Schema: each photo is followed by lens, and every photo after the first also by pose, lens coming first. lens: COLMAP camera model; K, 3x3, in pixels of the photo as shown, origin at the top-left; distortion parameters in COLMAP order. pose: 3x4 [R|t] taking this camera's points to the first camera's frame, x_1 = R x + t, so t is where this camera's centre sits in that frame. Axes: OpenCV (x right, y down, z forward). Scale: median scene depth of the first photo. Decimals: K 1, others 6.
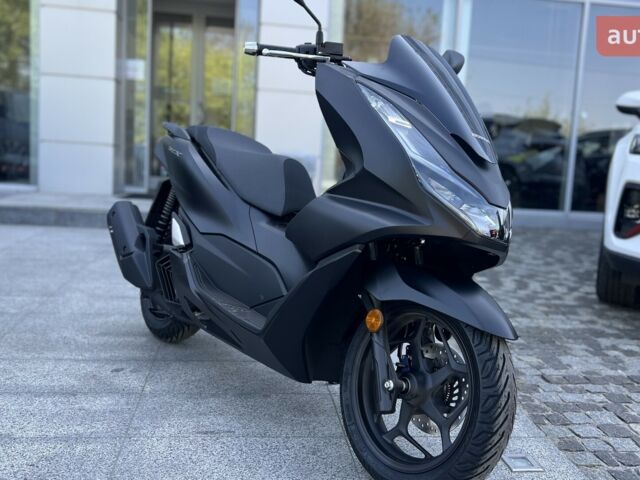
lens RADIAL K [[638.8, 0, 320.0], [0, 638.8, 240.0], [0, 0, 1]] dist [0.064694, -0.166421]
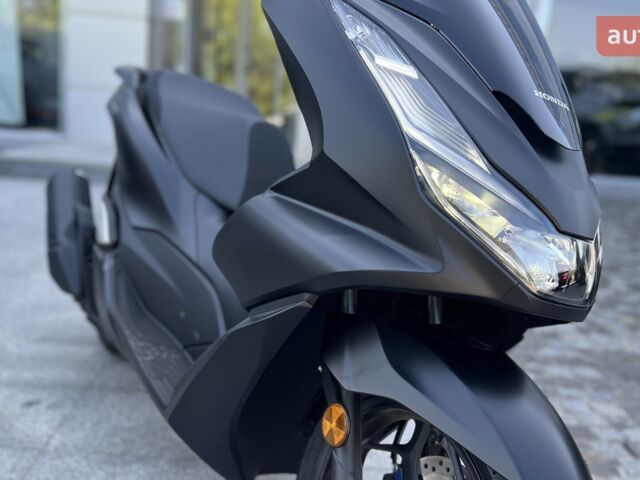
lens RADIAL K [[638.8, 0, 320.0], [0, 638.8, 240.0], [0, 0, 1]] dist [0.064694, -0.166421]
pose [[0.993722, 0.043824, -0.102933, 0.090562], [-0.035854, 0.996305, 0.078041, -0.059193], [0.105973, -0.073860, 0.991622, 0.334789]]
